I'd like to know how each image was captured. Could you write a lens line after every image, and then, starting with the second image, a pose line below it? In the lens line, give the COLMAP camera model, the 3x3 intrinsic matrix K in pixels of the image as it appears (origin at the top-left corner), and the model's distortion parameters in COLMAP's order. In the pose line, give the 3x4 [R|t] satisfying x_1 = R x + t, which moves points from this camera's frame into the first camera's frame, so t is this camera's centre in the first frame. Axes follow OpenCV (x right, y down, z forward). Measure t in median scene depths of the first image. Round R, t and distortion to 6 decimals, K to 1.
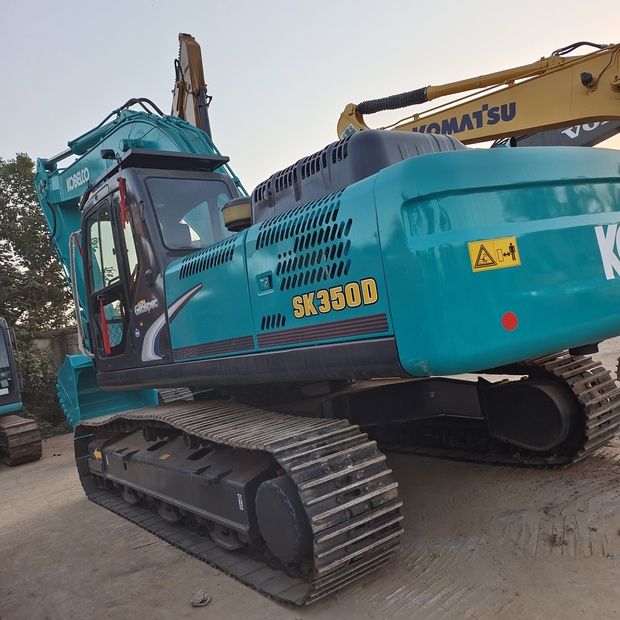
lens RADIAL K [[556.5, 0, 294.9], [0, 556.5, 310.8], [0, 0, 1]] dist [0.005501, 0.006050]
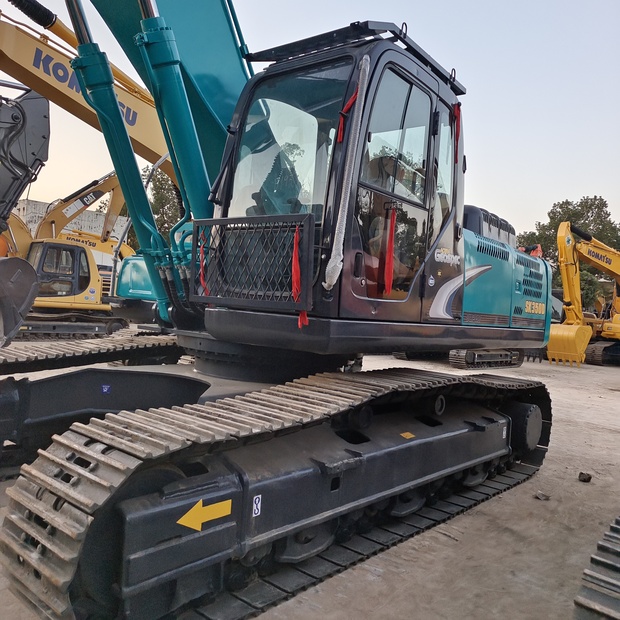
lens RADIAL K [[556.5, 0, 294.9], [0, 556.5, 310.8], [0, 0, 1]] dist [0.005501, 0.006050]
pose [[-0.232383, 0.139466, 0.962573, -1.079866], [-0.087269, 0.982684, -0.163448, 0.248334], [-0.968701, -0.121986, -0.216188, 1.453556]]
